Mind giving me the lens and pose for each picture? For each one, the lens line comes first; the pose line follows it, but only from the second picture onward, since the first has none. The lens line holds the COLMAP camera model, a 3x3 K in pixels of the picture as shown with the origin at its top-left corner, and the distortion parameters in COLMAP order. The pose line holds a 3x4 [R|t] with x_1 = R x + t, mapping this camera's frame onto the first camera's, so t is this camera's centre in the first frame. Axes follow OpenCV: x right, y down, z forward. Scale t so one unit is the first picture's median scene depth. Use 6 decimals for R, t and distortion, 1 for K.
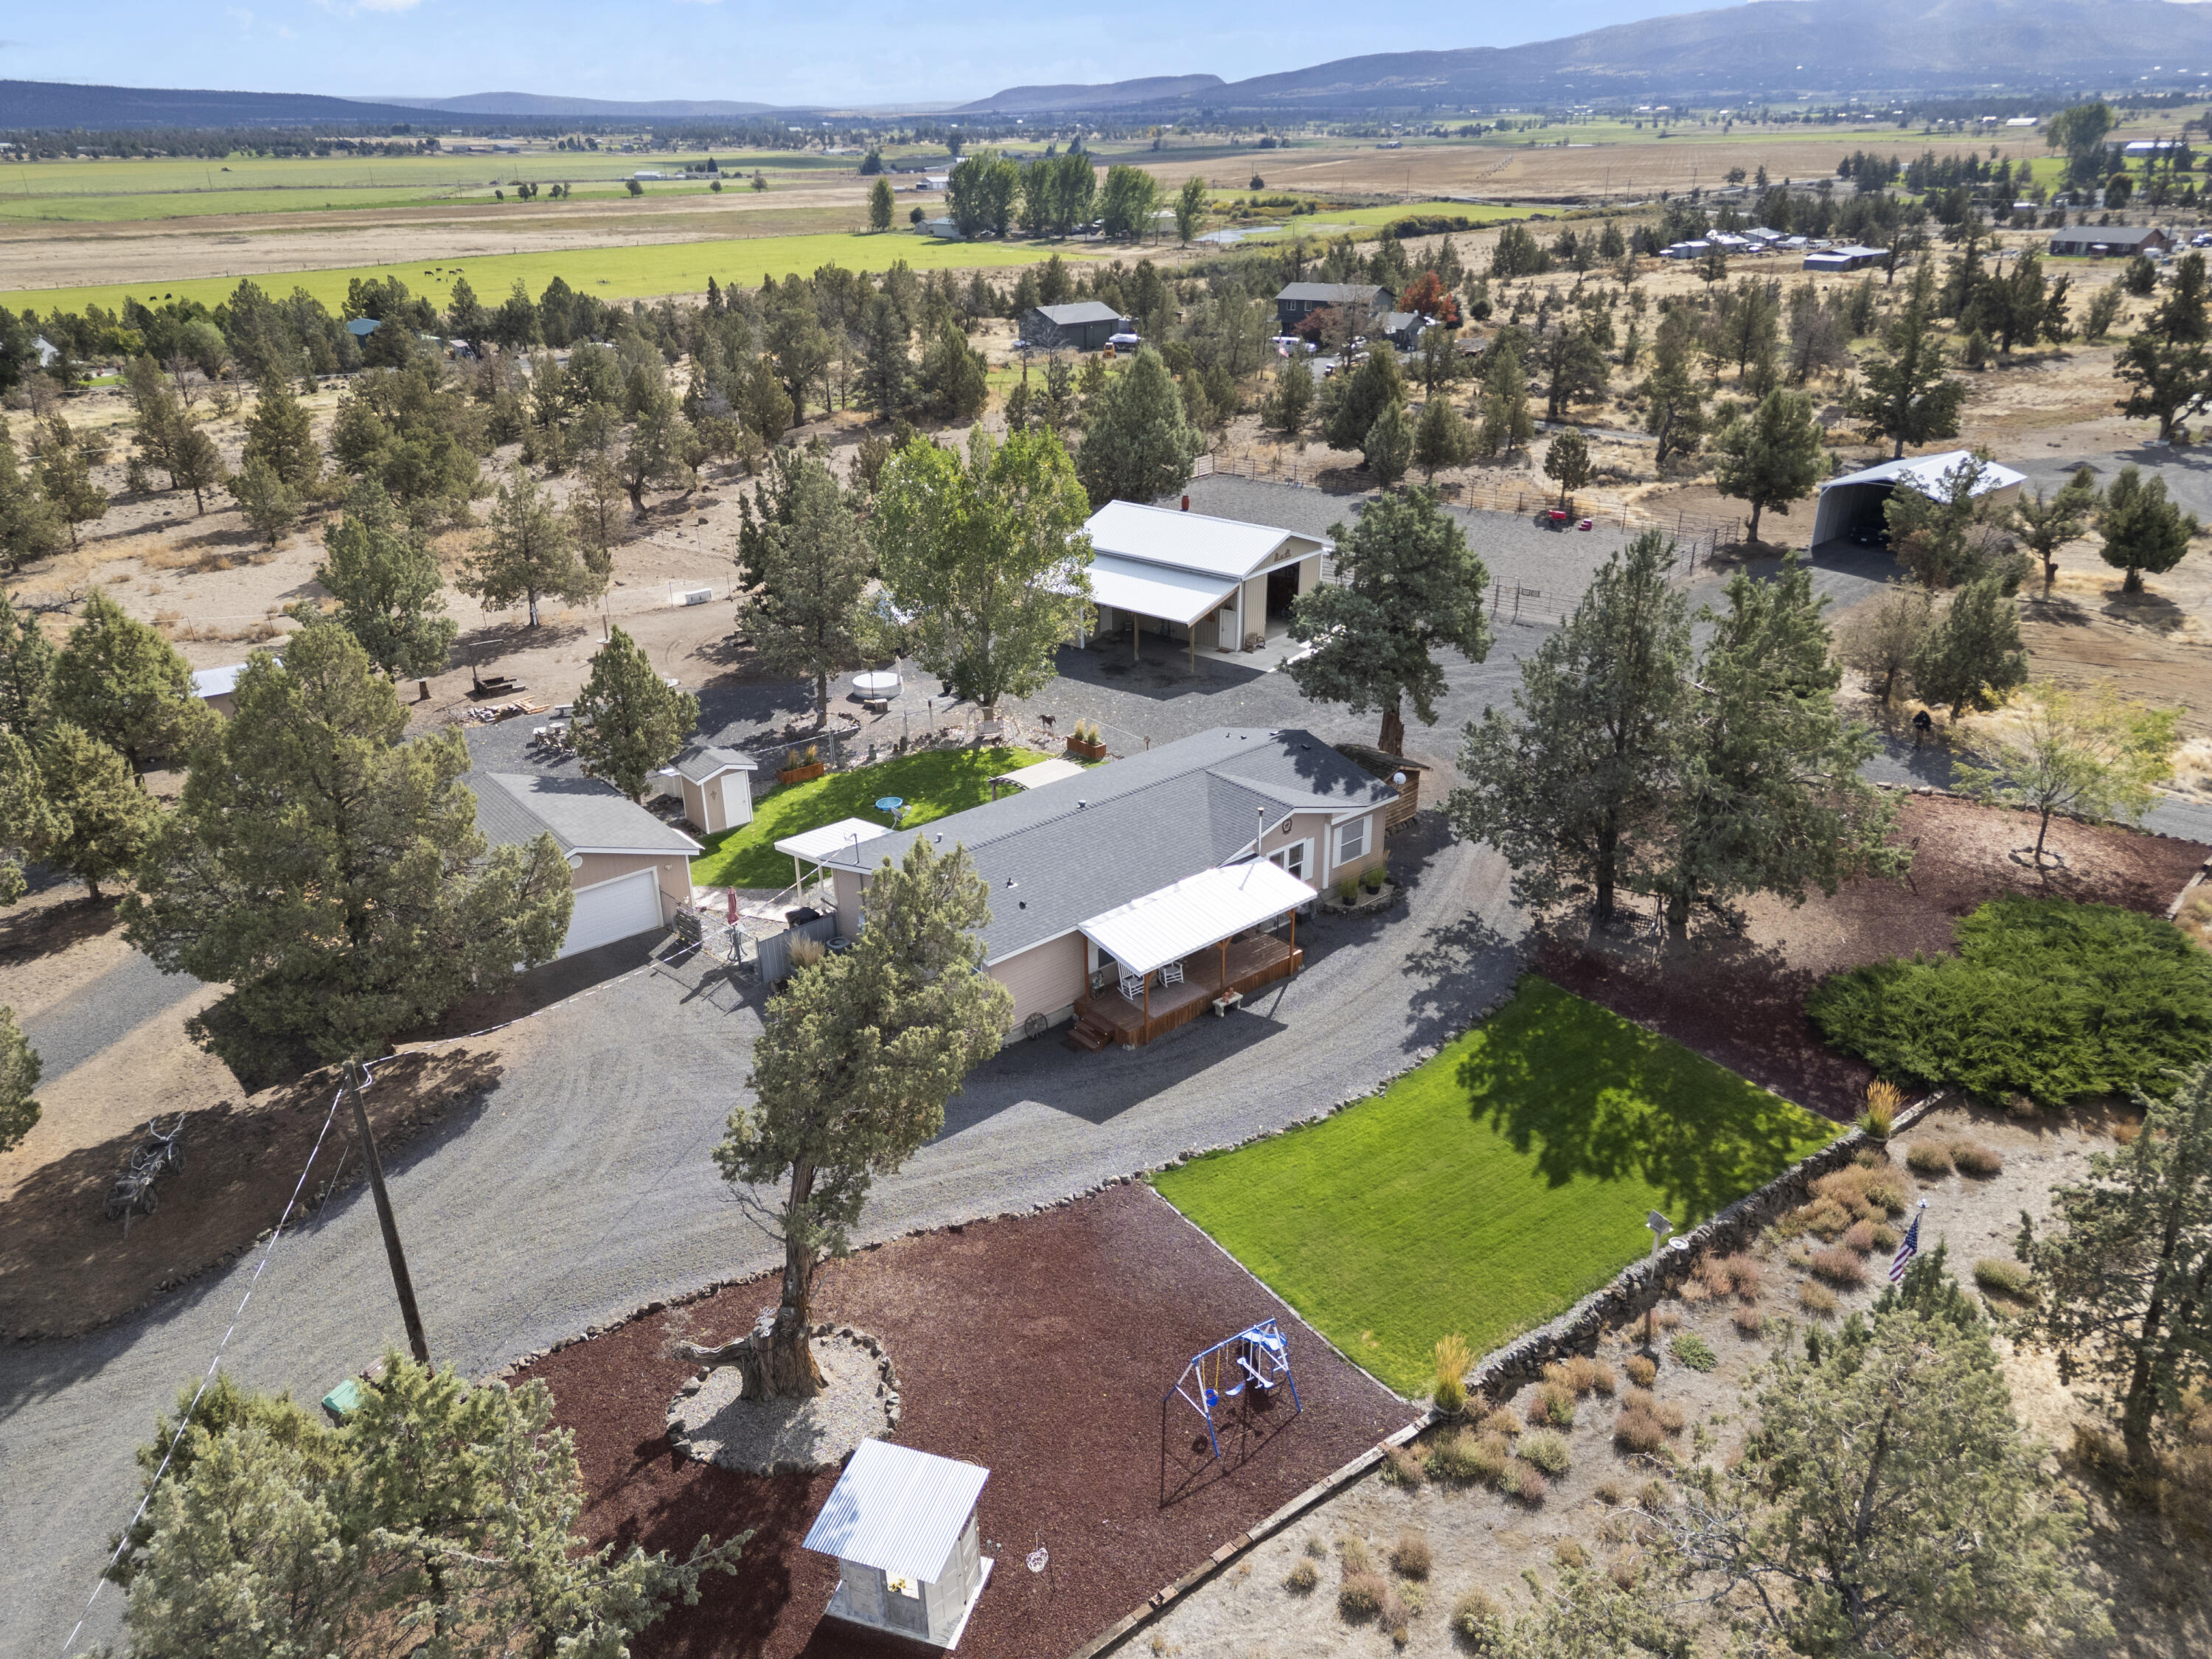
lens RADIAL K [[1649.8, 0, 1106.0], [0, 1649.8, 829.5], [0, 0, 1]] dist [0.068983, -0.038696]
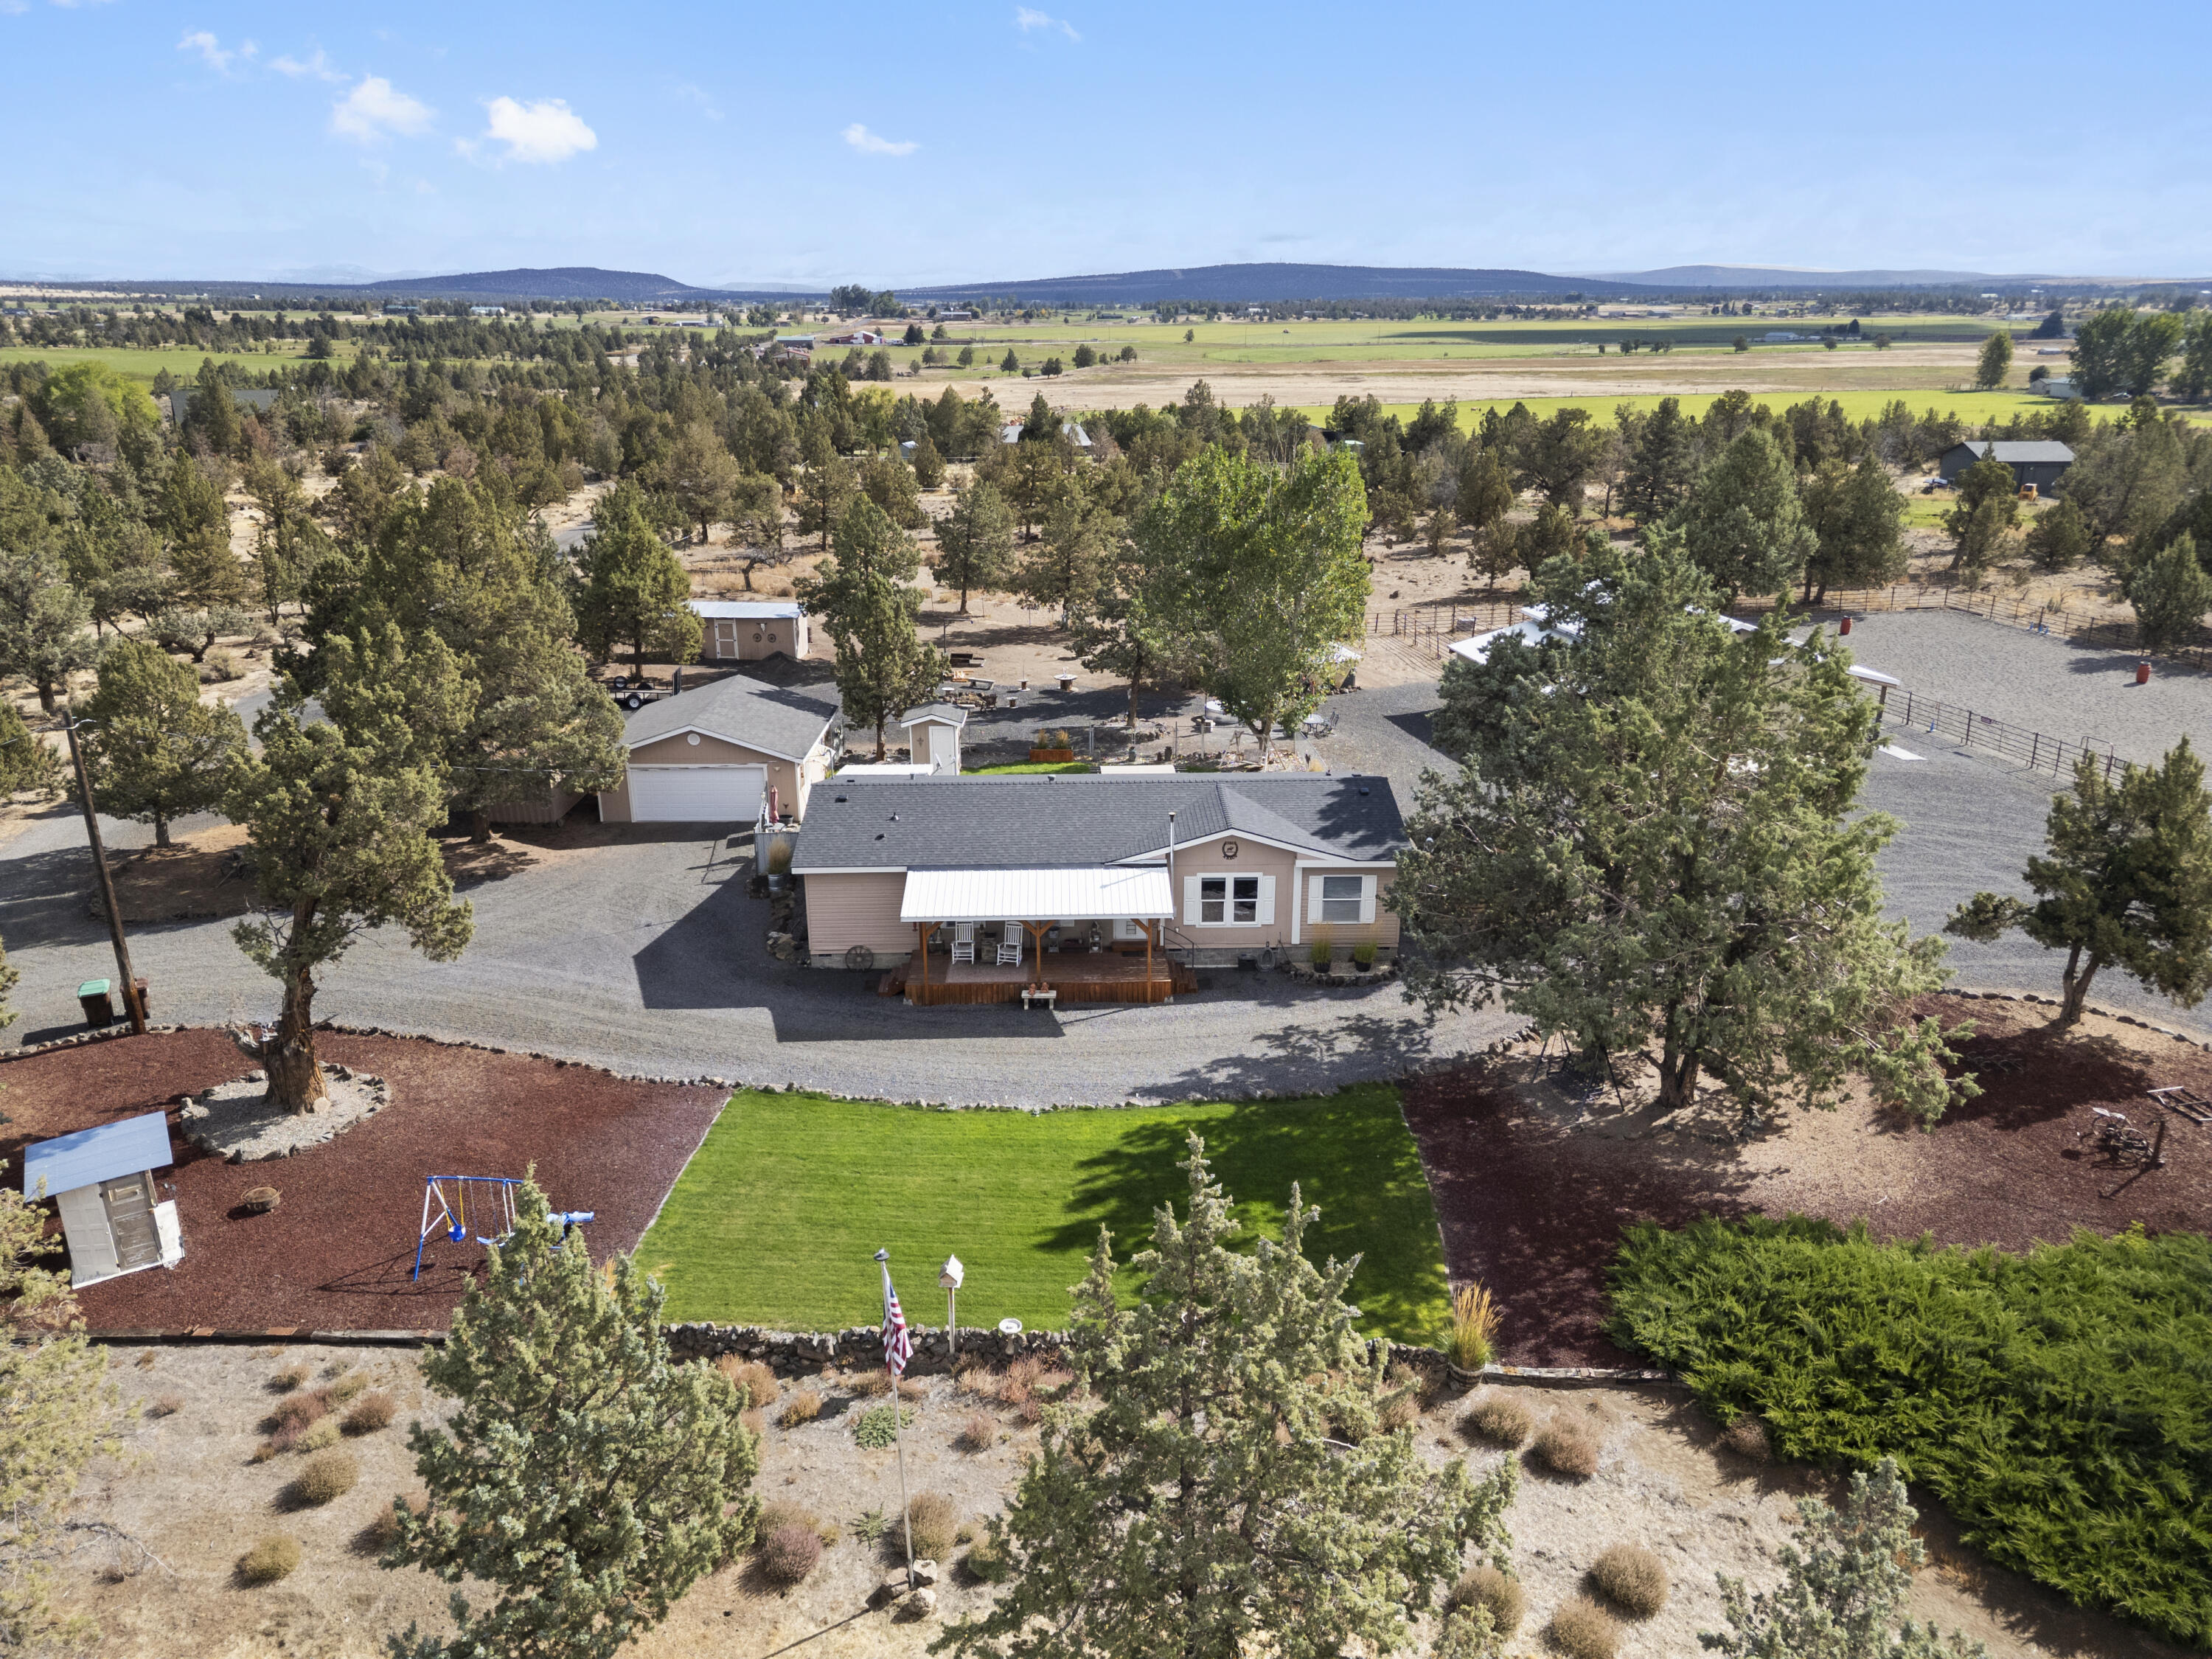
lens RADIAL K [[1612.9, 0, 1106.4], [0, 1612.9, 782.3], [0, 0, 1]] dist [0.067949, -0.090740]
pose [[0.761989, 0.189299, -0.619305, 0.169828], [-0.260704, 0.965074, -0.025781, 0.000401], [0.592795, 0.181100, 0.784727, 0.076329]]
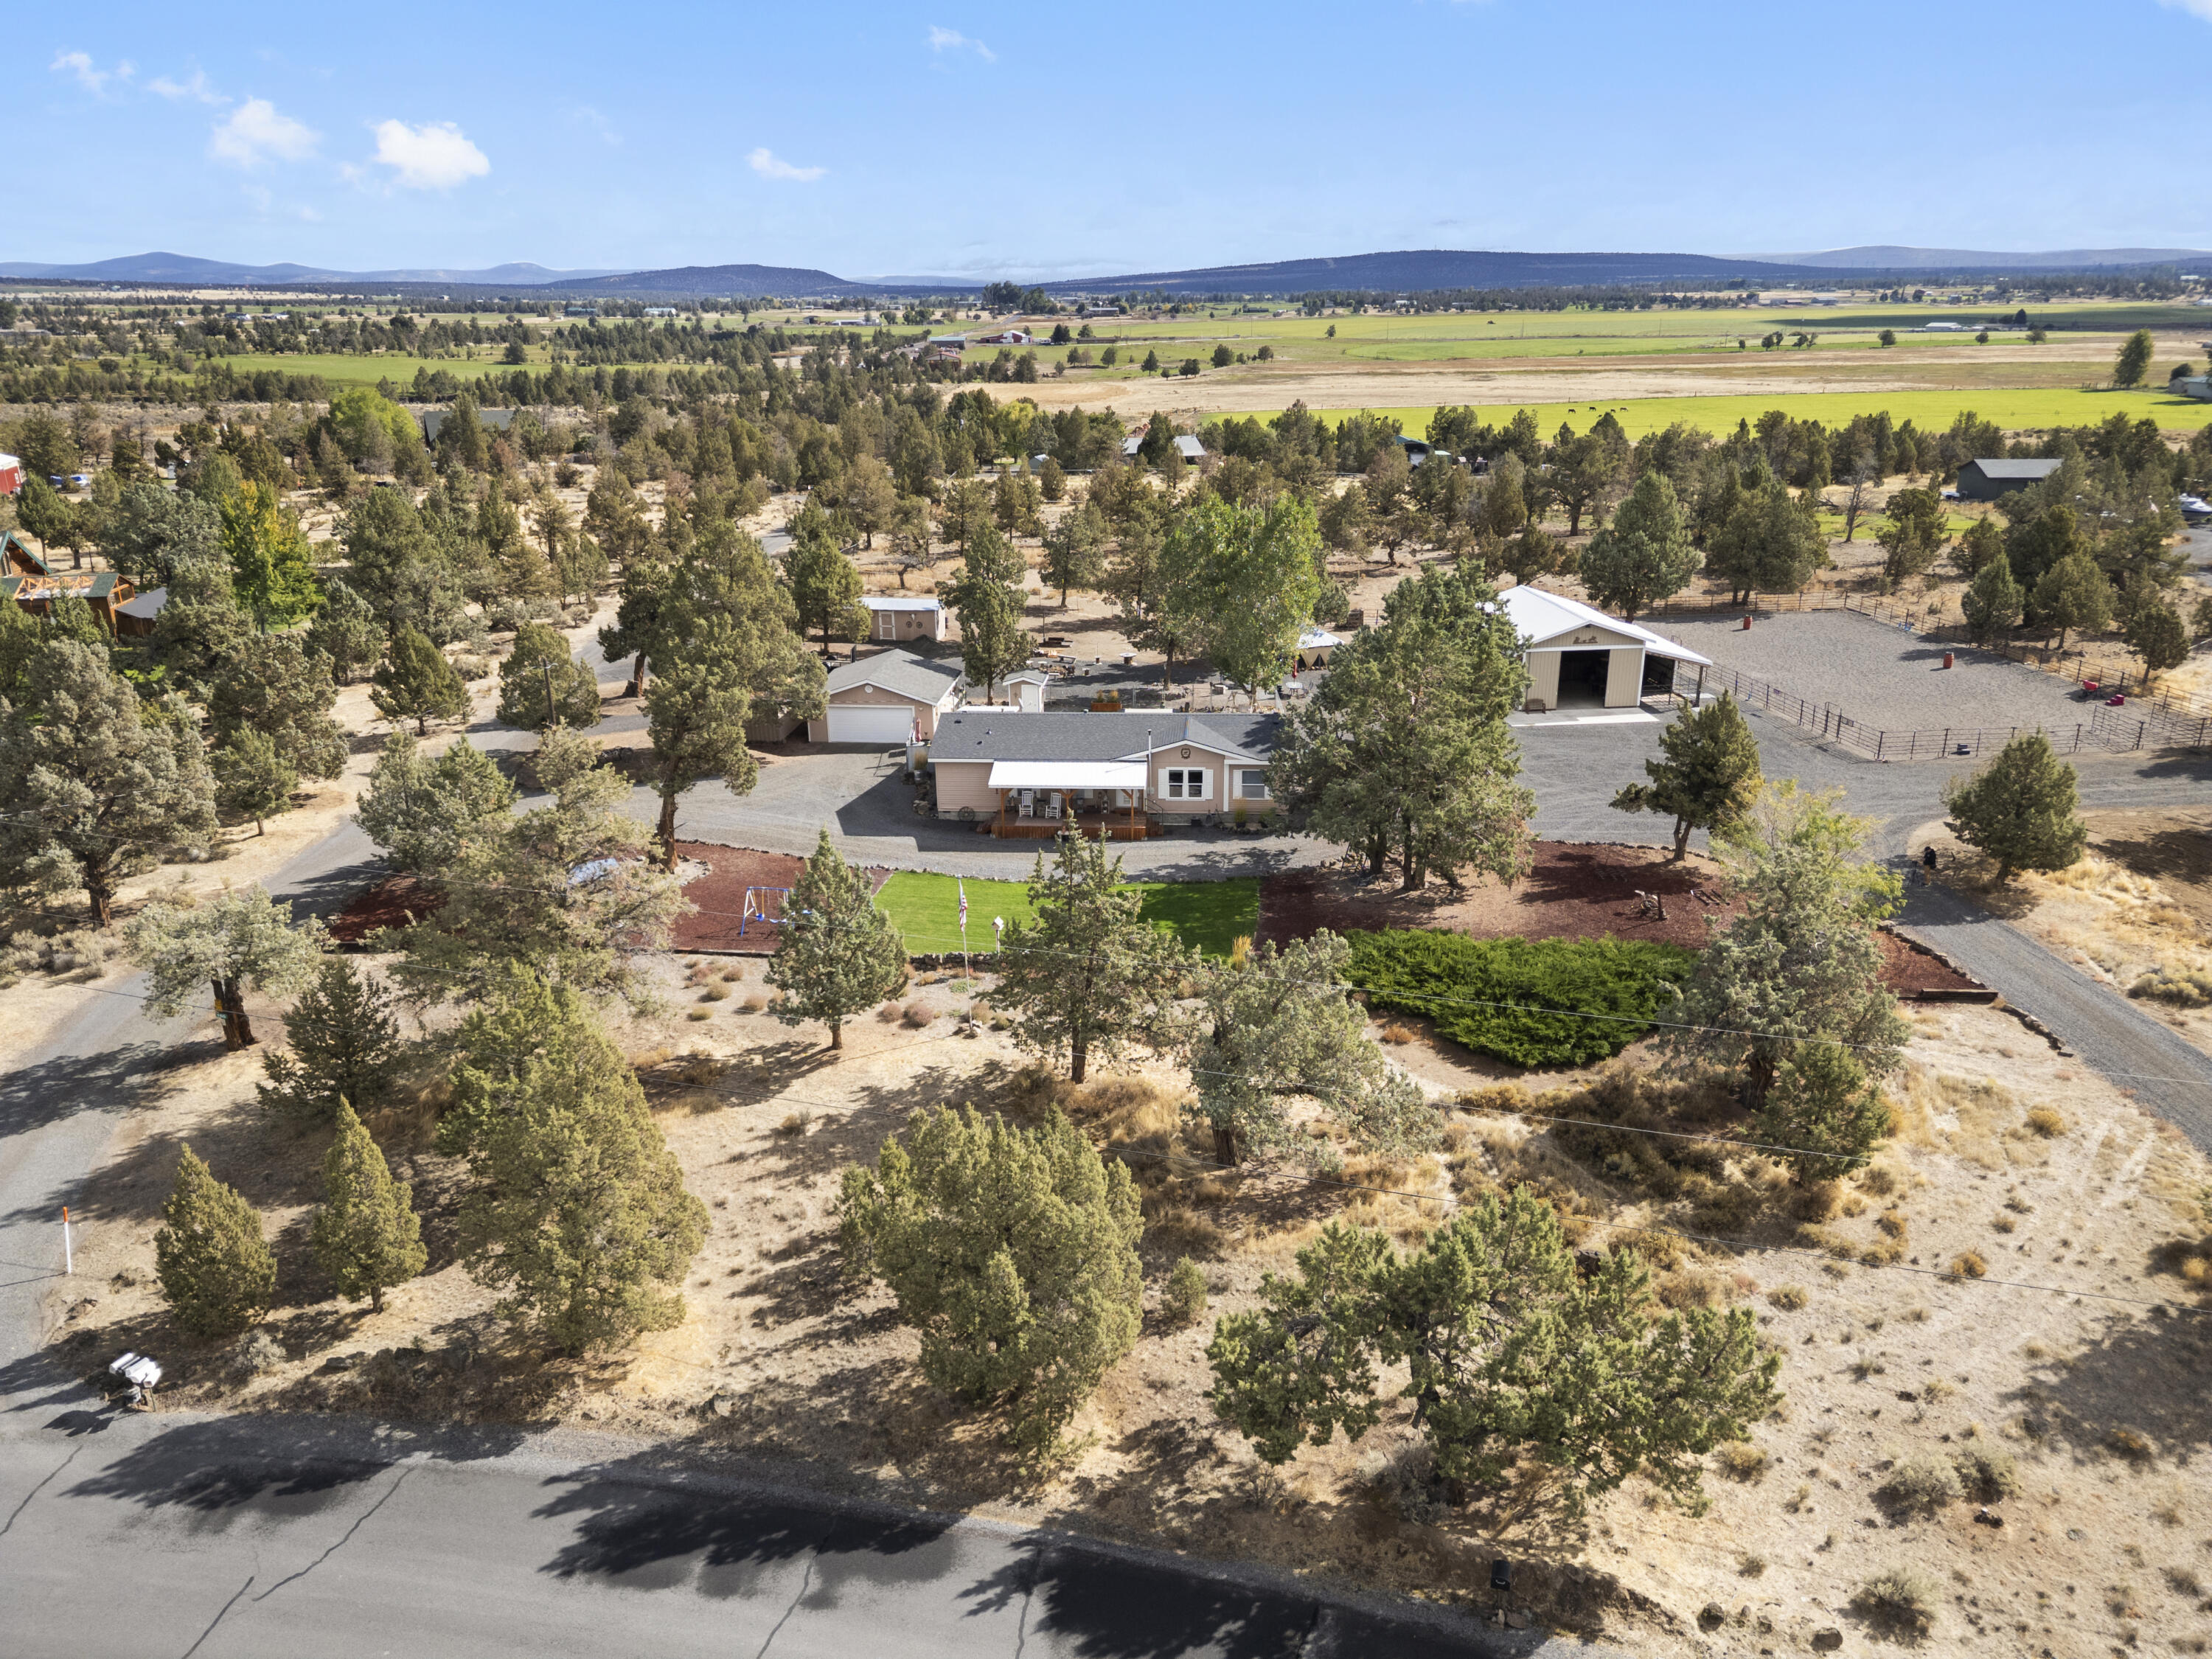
lens RADIAL K [[1713.8, 0, 1106.0], [0, 1713.8, 829.5], [0, 0, 1]] dist [0.061380, -0.072242]
pose [[0.695887, 0.220841, -0.683353, 0.325858], [-0.279541, 0.959795, 0.025512, 0.012588], [0.661512, 0.173271, 0.729643, -0.049260]]
